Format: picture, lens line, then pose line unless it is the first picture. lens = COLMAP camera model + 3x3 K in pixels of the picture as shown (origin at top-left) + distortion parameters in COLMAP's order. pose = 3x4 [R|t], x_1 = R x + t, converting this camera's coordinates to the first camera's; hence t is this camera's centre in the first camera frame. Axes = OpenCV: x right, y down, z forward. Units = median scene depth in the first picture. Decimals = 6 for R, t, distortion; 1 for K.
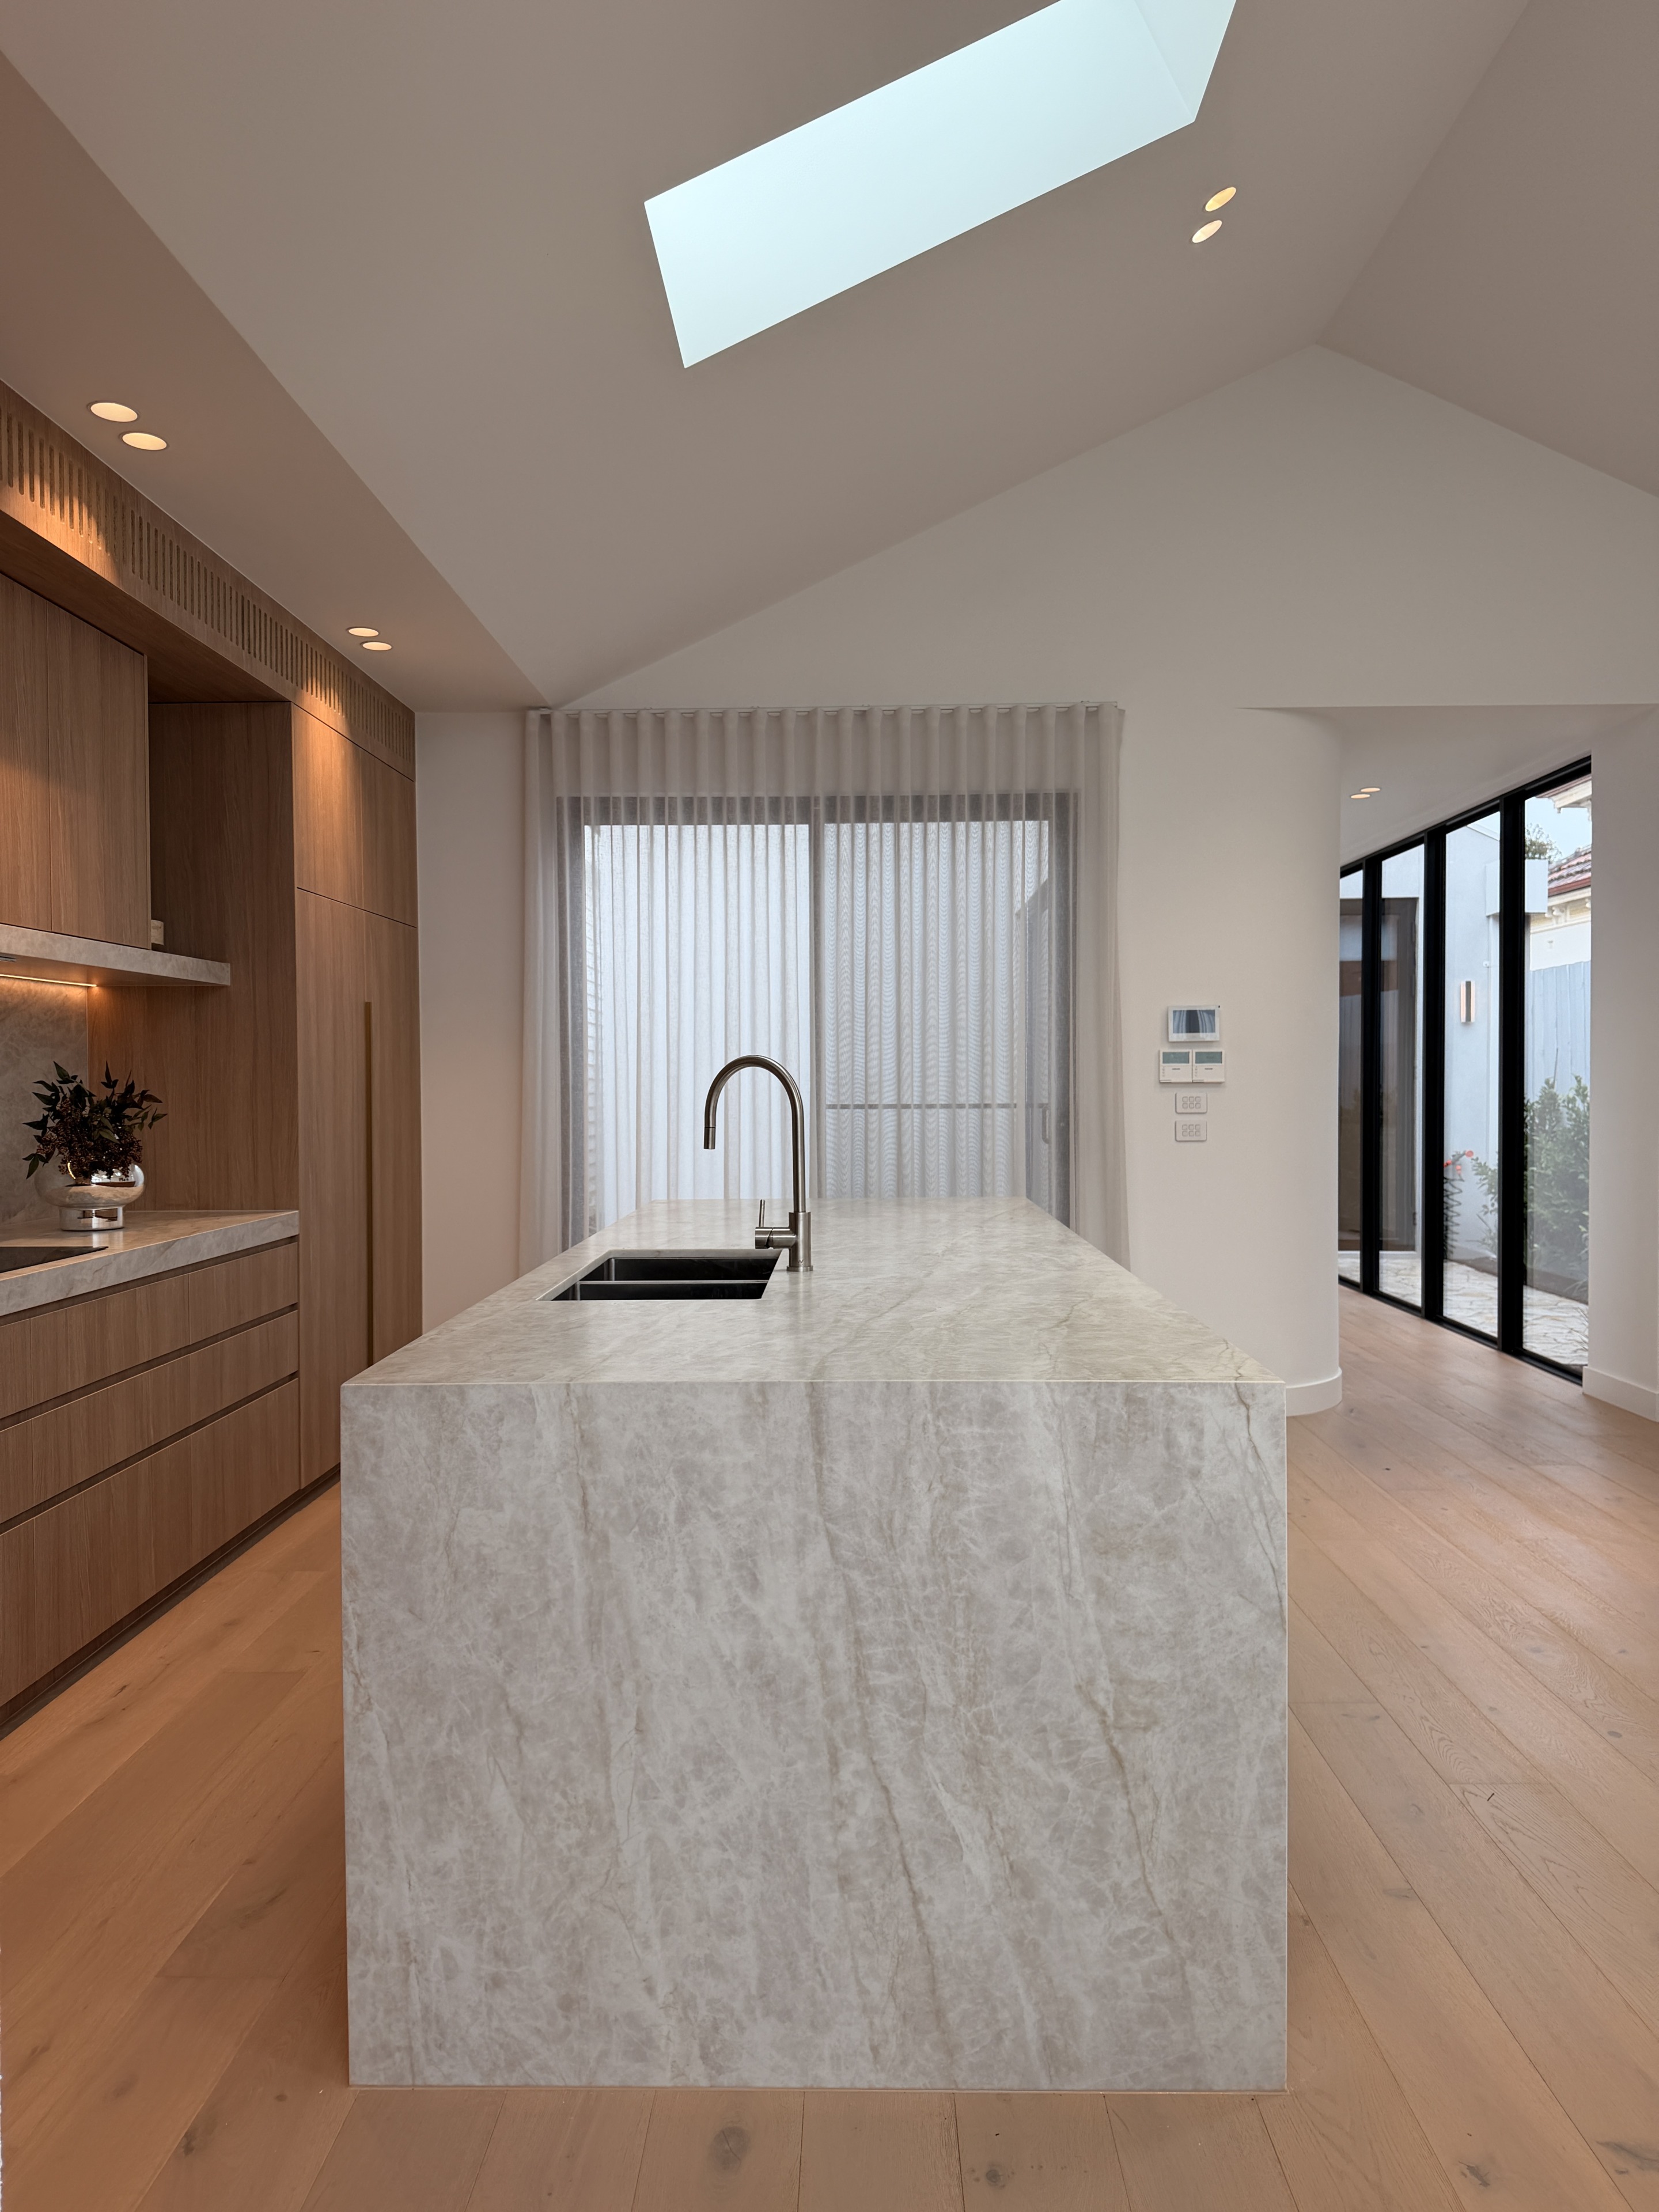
lens RADIAL K [[1539.4, 0, 823.0], [0, 1539.4, 1114.2], [0, 0, 1]] dist [0.160981, -0.346650]
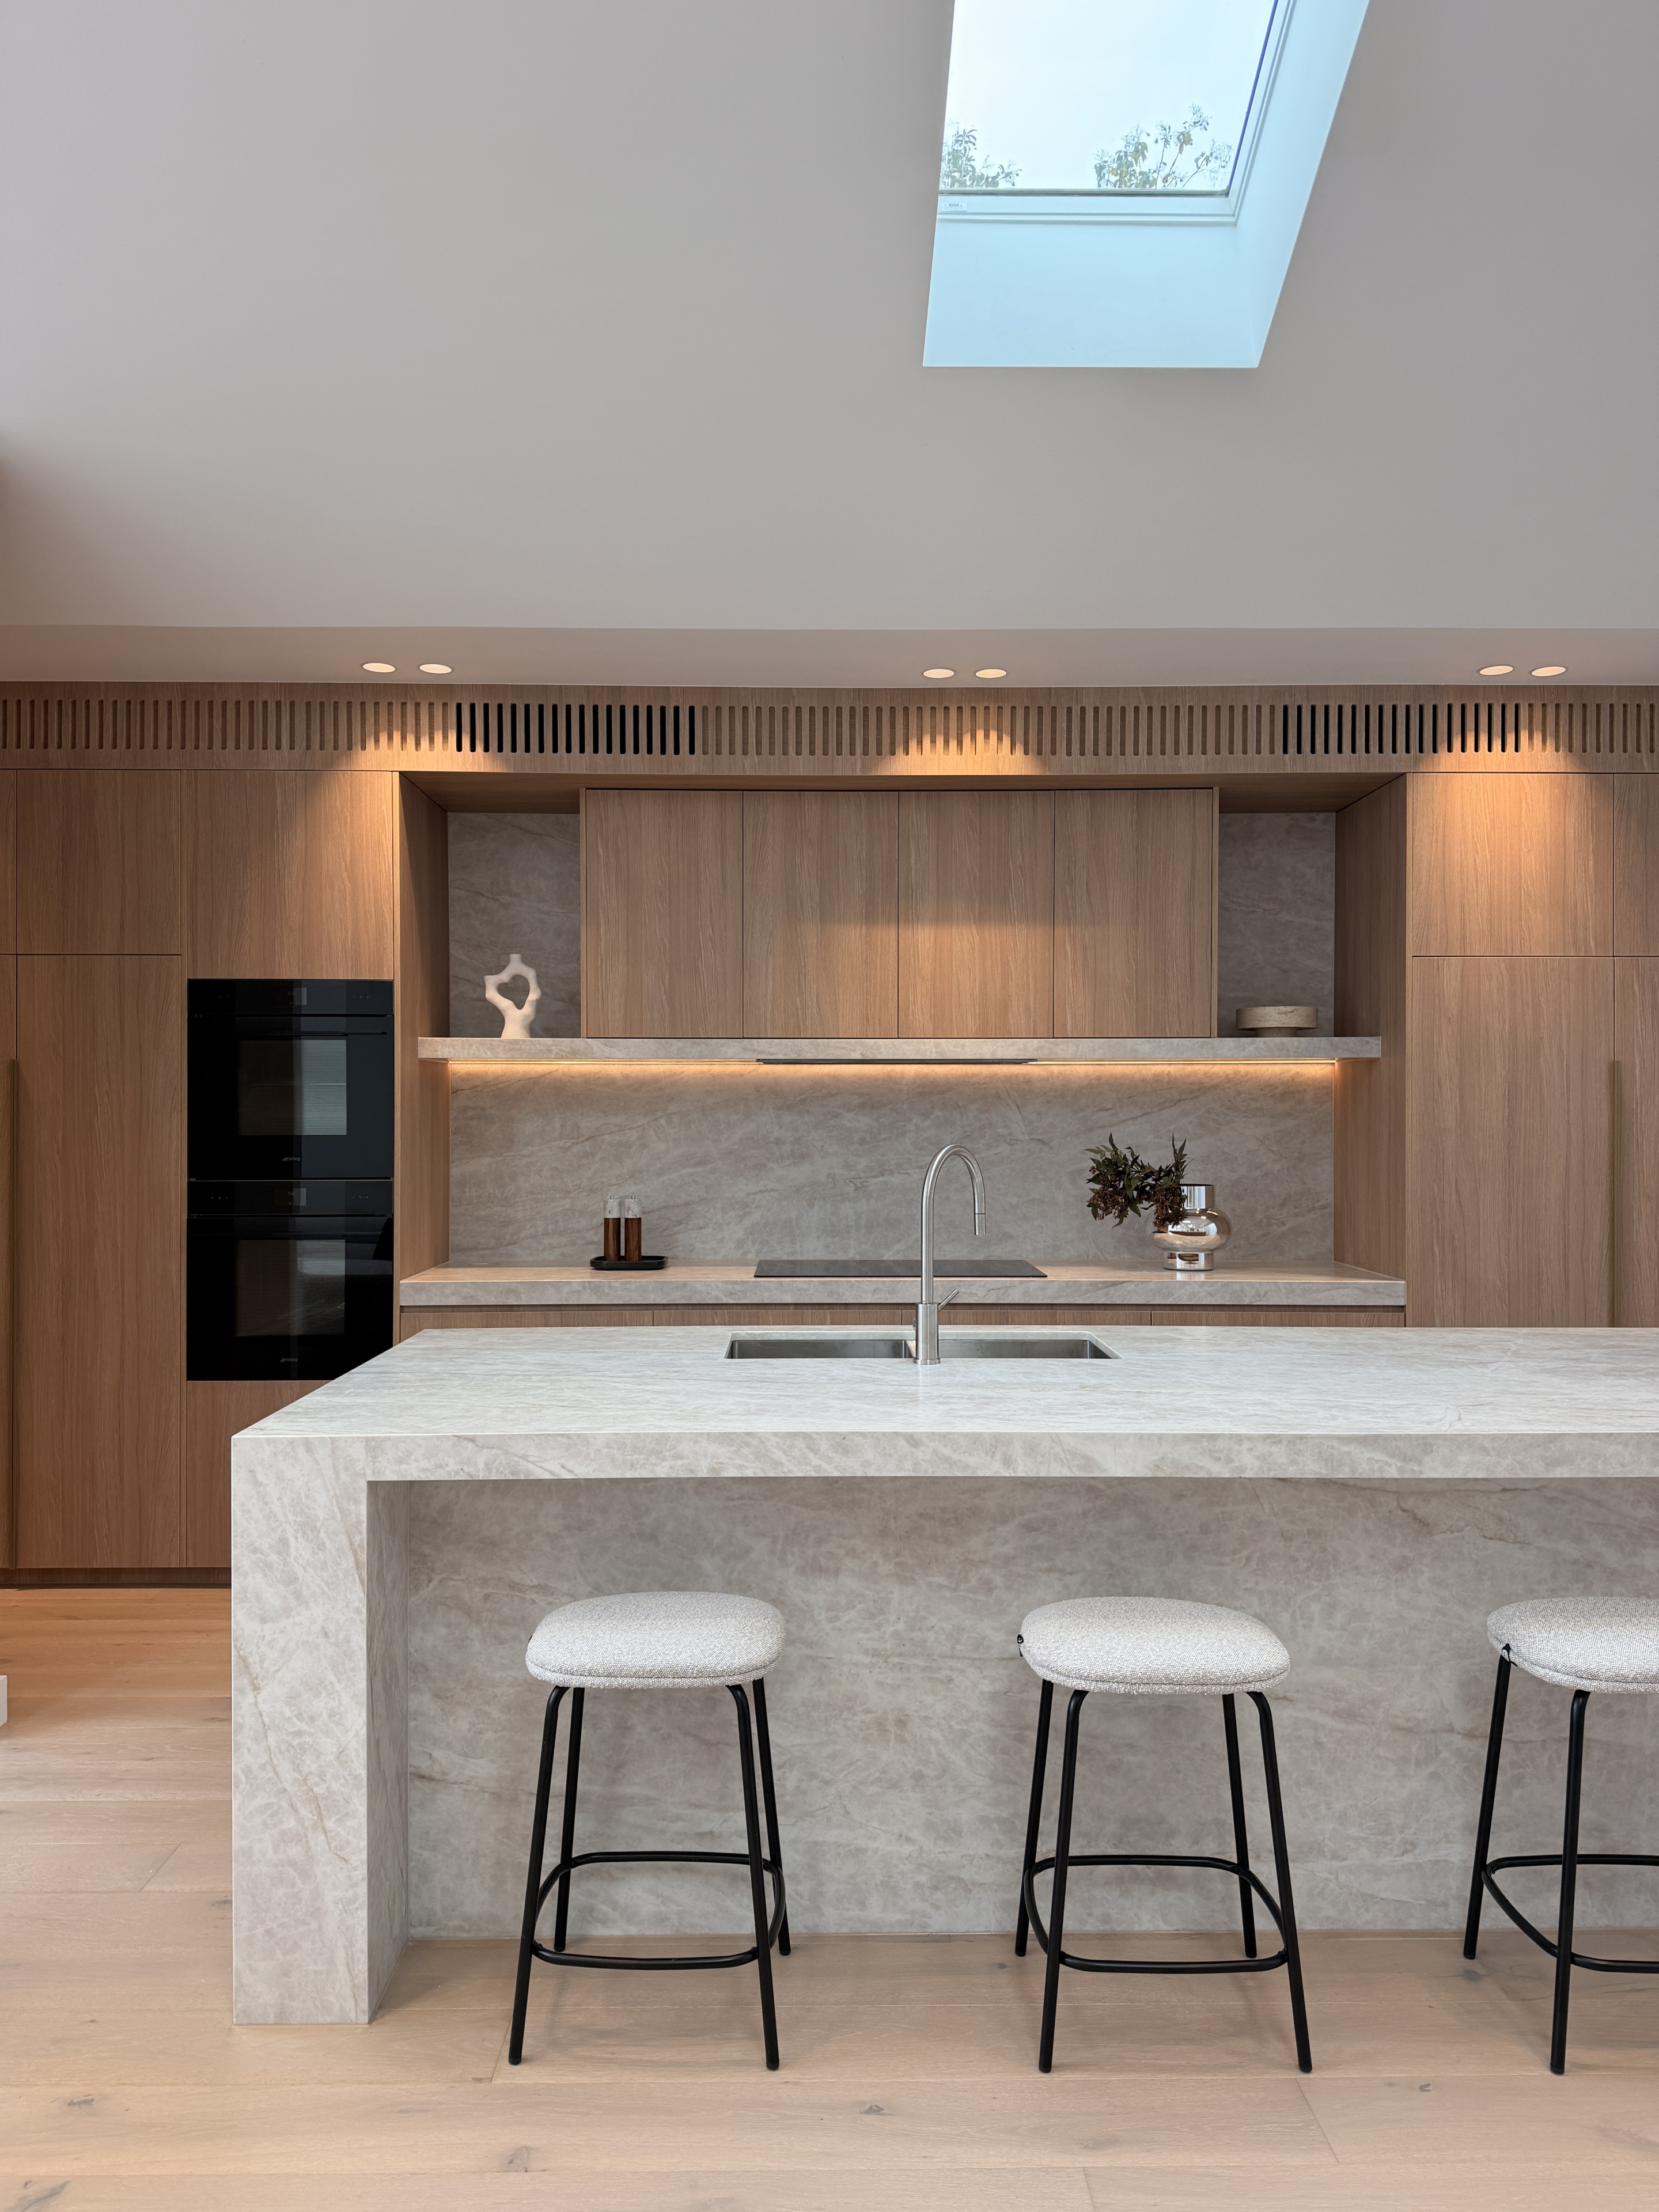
lens RADIAL K [[1533.1, 0, 824.4], [0, 1533.1, 1115.9], [0, 0, 1]] dist [0.179298, -0.381159]
pose [[0.036371, 0.005349, -0.999324, 0.745930], [-0.022074, 0.999746, 0.004548, -0.046313], [0.999095, 0.021894, 0.036480, 0.686570]]
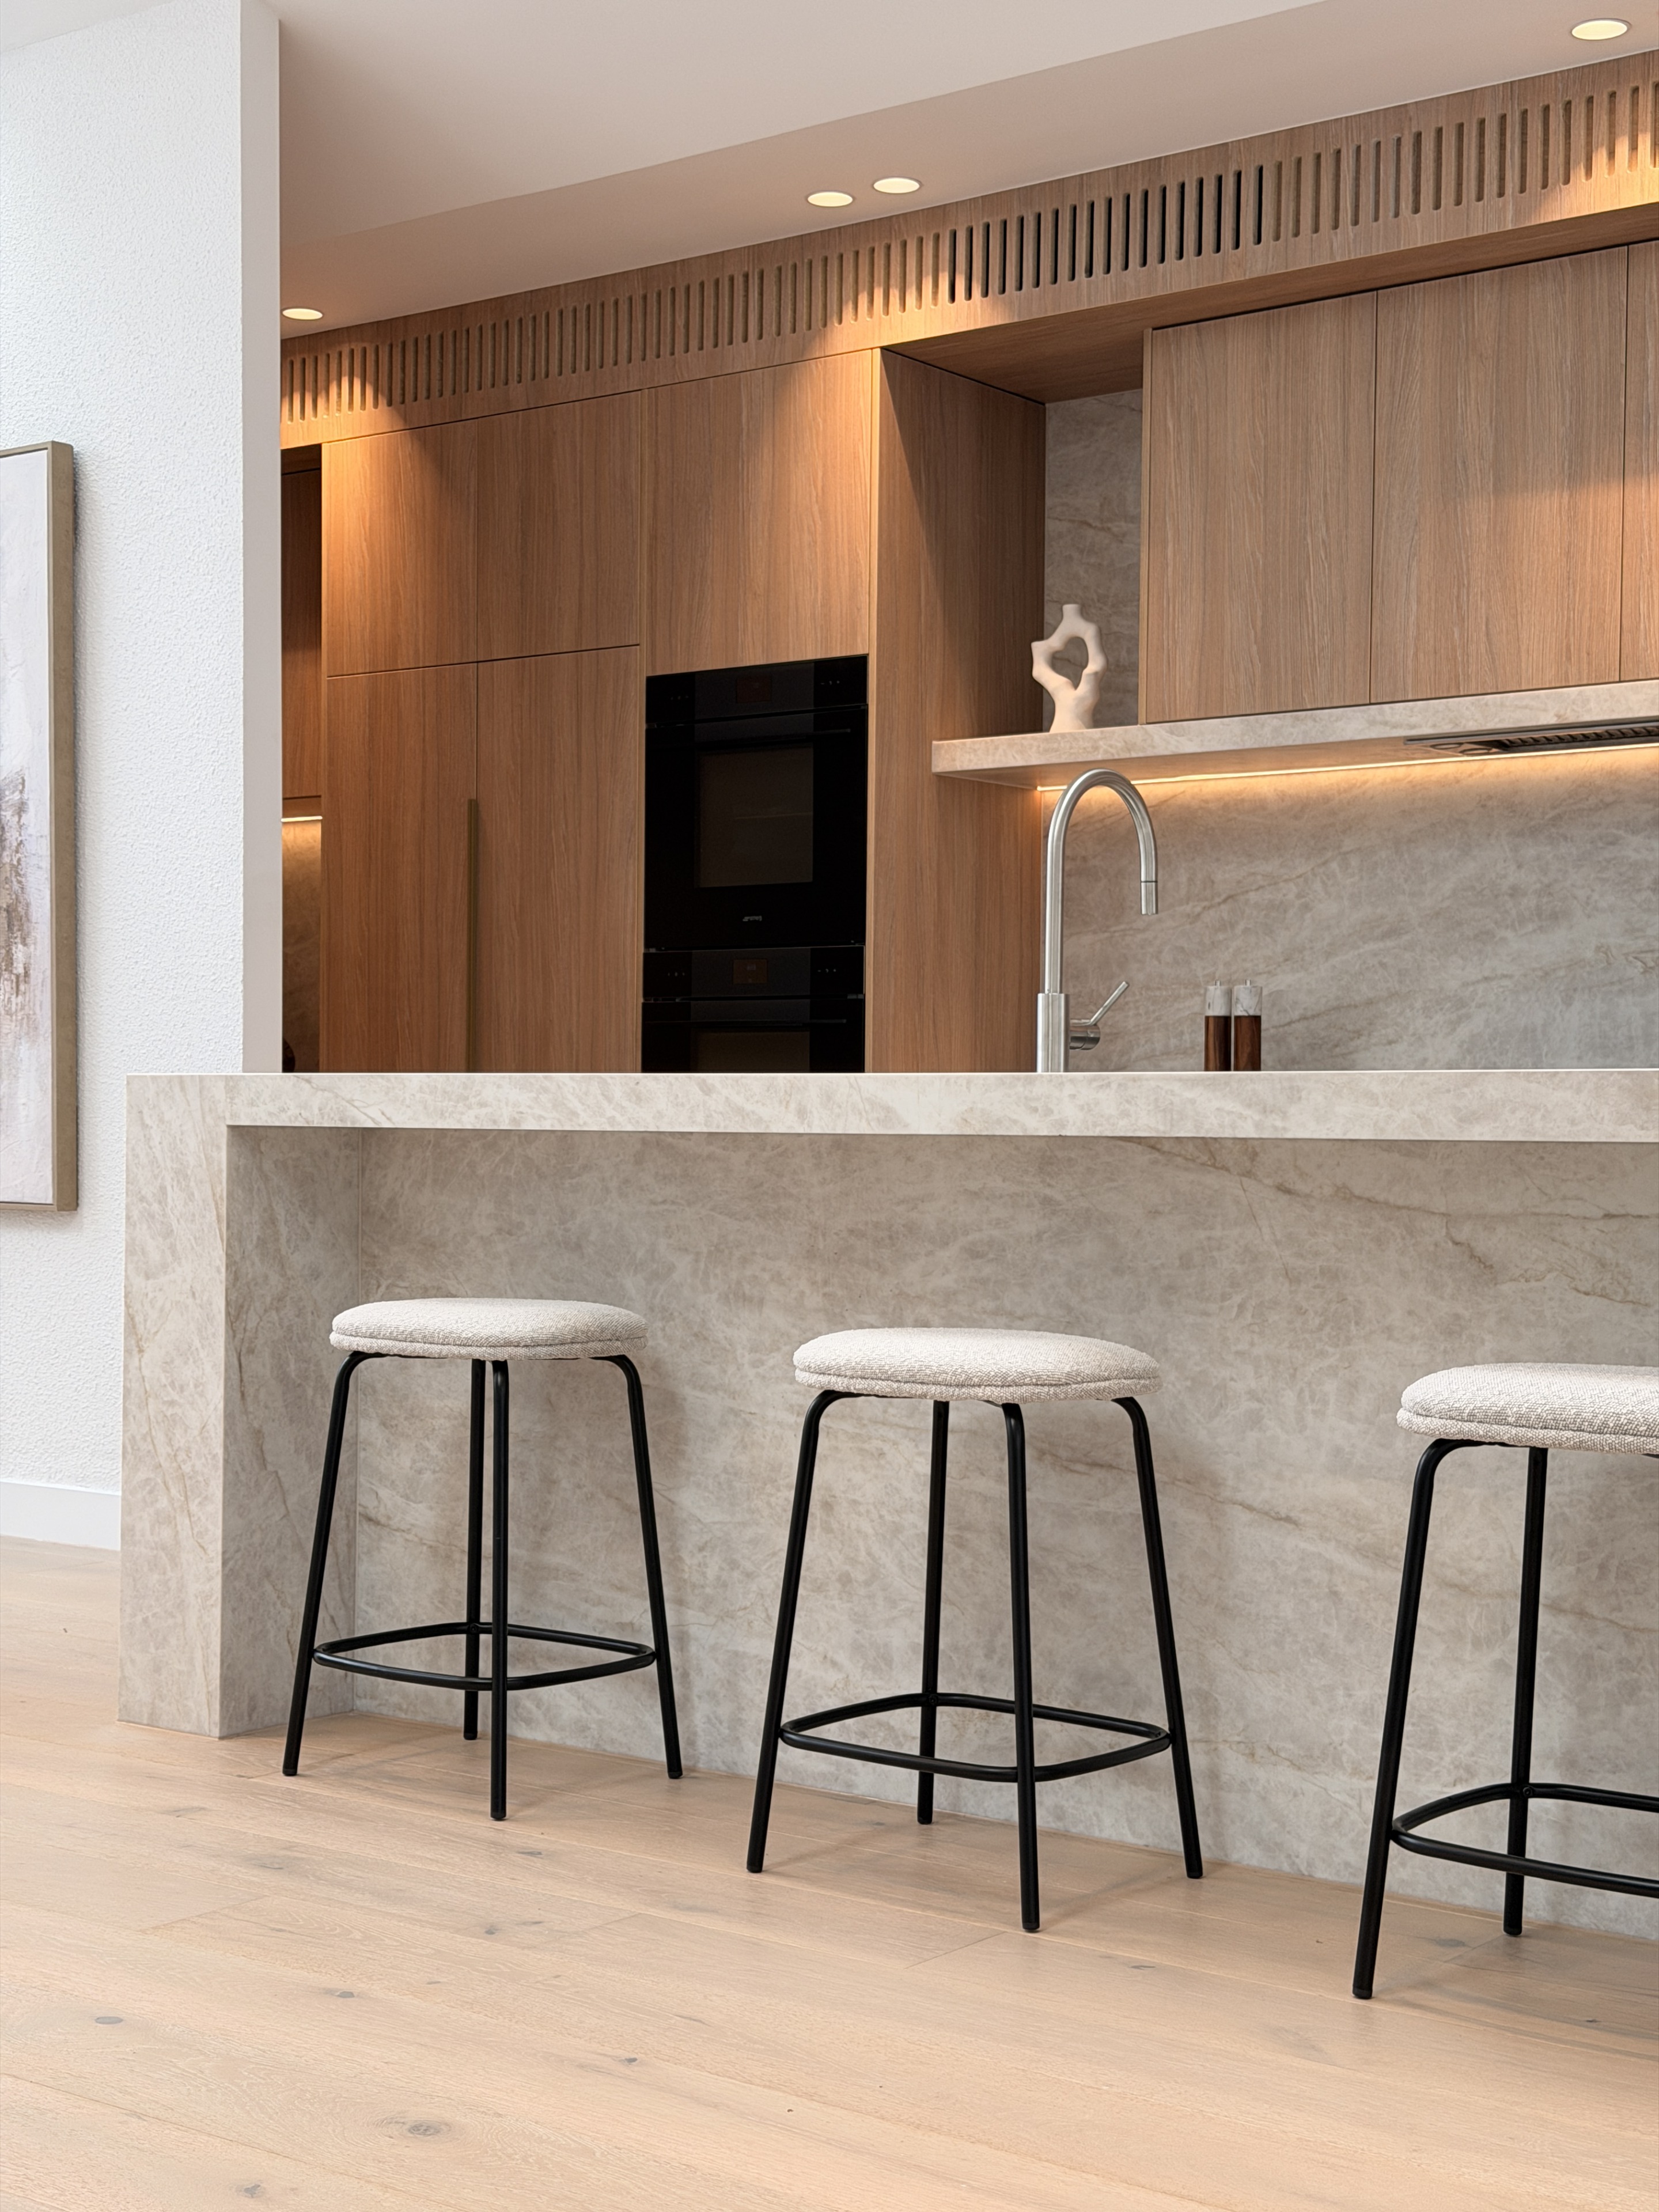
lens RADIAL K [[3074.7, 0, 810.0], [0, 3074.7, 1116.3], [0, 0, 1]] dist [0.175193, -0.306634]
pose [[-0.586359, 0.000685, -0.810051, 0.876897], [-0.023428, 0.999567, 0.017803, 0.073229], [0.809712, 0.029417, -0.586089, 1.309770]]
